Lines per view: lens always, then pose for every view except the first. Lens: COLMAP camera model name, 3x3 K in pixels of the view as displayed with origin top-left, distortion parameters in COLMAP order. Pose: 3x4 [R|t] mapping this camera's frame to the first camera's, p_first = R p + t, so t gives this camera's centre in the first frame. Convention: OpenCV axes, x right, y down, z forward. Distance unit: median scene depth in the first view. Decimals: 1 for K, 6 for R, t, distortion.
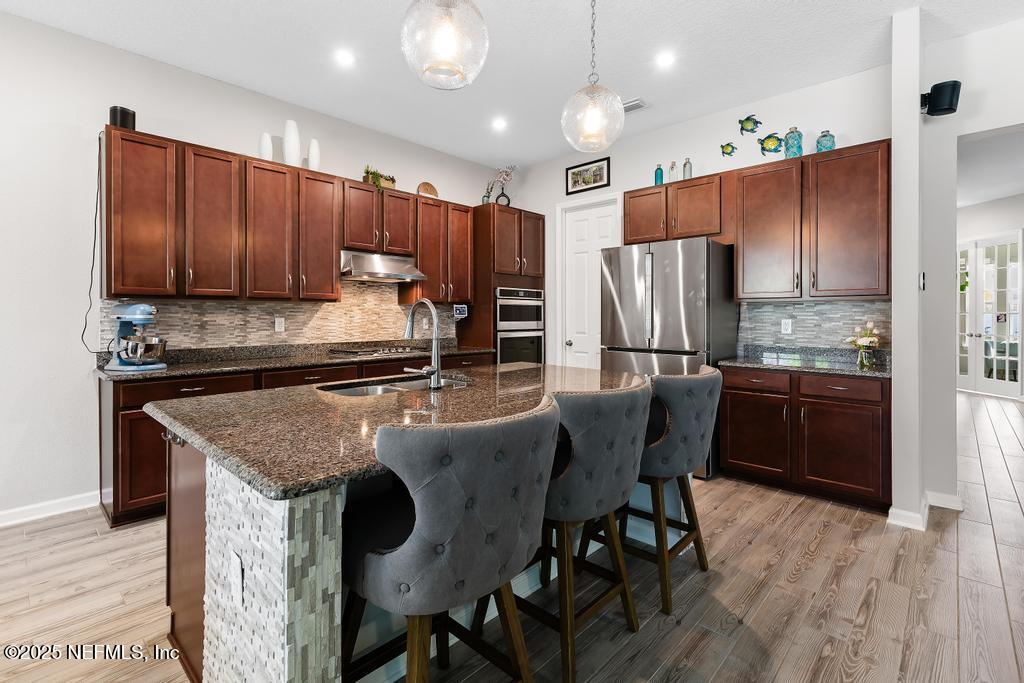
lens RADIAL K [[466.3, 0, 513.3], [0, 466.3, 323.3], [0, 0, 1]] dist [-0.002227, 0.000127]
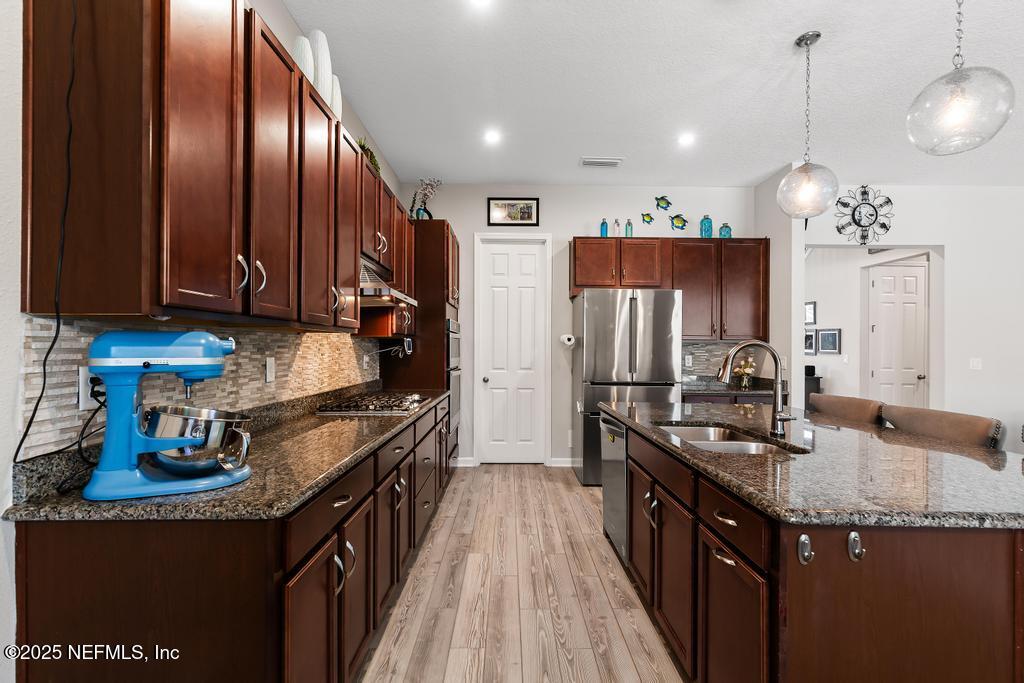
lens RADIAL K [[474.0, 0, 512.0], [0, 474.0, 341.5], [0, 0, 1]] dist [0.032545, 0.000031]
pose [[0.718615, 0.015116, 0.695243, -0.676679], [0.002807, 0.999693, -0.024636, -0.015364], [-0.695402, 0.019656, 0.718352, 0.346480]]
